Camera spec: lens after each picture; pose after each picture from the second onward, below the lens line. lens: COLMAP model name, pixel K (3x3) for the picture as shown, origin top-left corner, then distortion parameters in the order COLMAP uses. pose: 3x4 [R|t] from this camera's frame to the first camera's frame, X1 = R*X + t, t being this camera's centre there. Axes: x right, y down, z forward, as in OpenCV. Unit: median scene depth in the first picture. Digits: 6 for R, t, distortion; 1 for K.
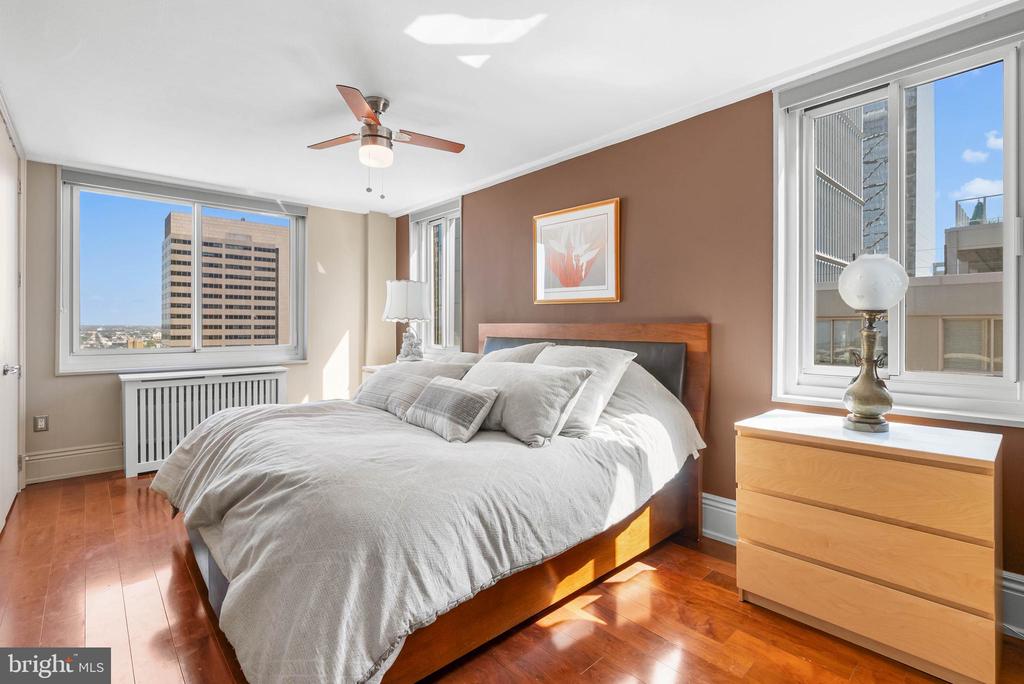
lens RADIAL K [[477.2, 0, 535.4], [0, 477.2, 324.1], [0, 0, 1]] dist [-0.010555, 0.002270]
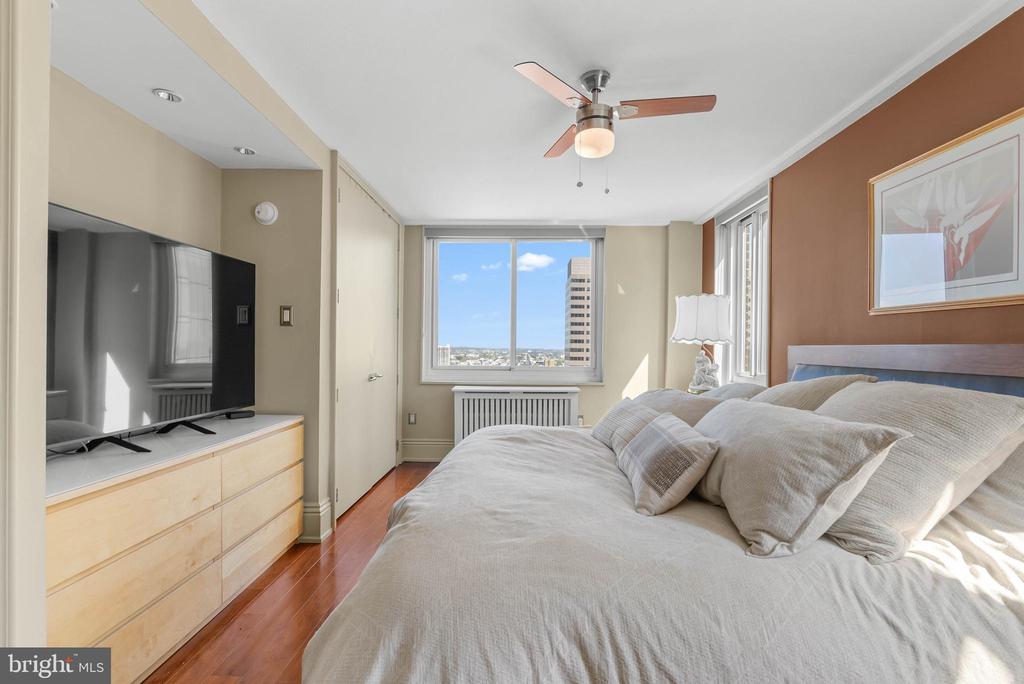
lens RADIAL K [[477.2, 0, 514.6], [0, 477.2, 351.1], [0, 0, 1]] dist [-0.010555, 0.002270]
pose [[0.715255, 0.009411, -0.698800, 0.153984], [-0.005662, 0.999955, 0.007671, 0.007087], [0.698841, -0.001530, 0.715276, 0.304467]]
